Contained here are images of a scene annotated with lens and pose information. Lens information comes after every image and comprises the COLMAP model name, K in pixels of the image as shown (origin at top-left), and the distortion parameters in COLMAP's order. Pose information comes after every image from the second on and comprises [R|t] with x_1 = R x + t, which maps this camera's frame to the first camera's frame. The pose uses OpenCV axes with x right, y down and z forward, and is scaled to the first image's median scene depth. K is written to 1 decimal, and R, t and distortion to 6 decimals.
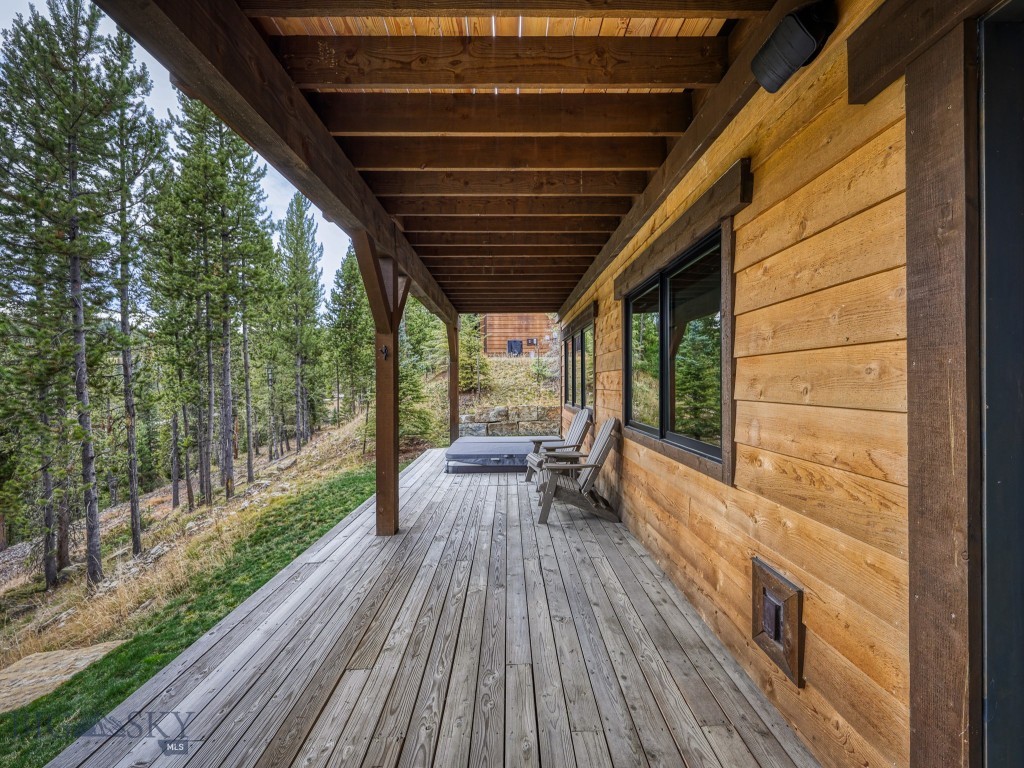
lens RADIAL K [[576.7, 0, 512.0], [0, 576.7, 384.0], [0, 0, 1]] dist [-0.000561, 0.000020]
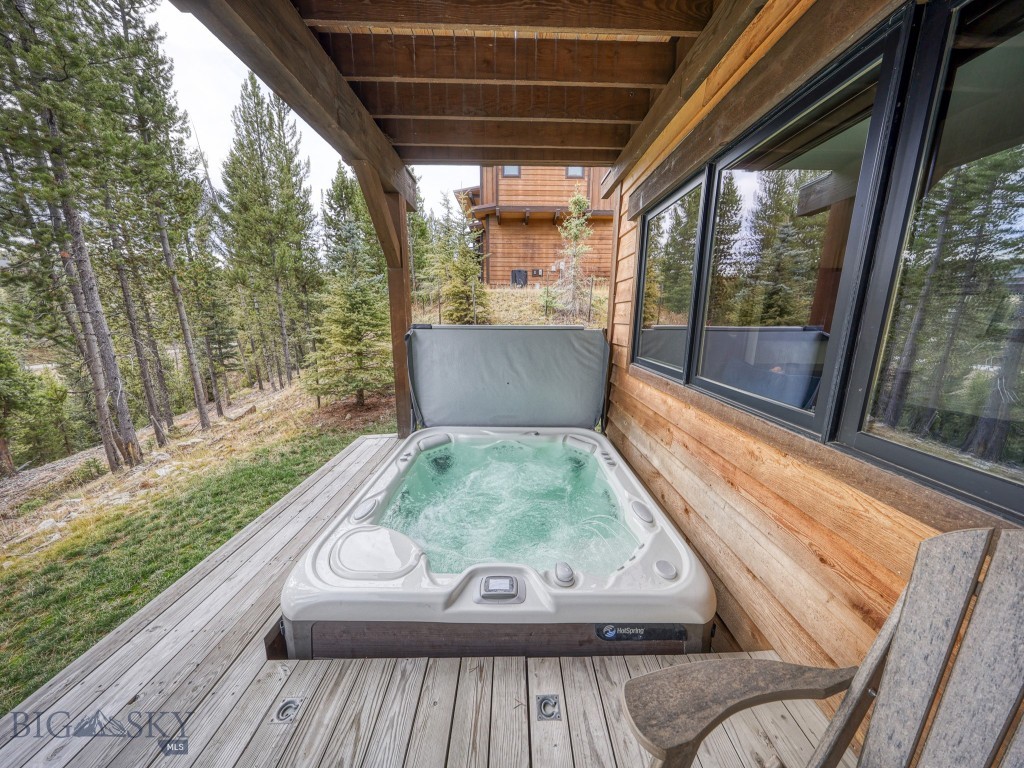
lens RADIAL K [[294.6, 0, 512.0], [0, 294.6, 384.0], [0, 0, 1]] dist [-0.002330, -0.000016]
pose [[0.999849, 0.015374, -0.008114, -0.000175], [-0.013241, 0.975960, 0.217549, 0.000474], [0.011263, -0.217408, 0.976016, 0.457205]]
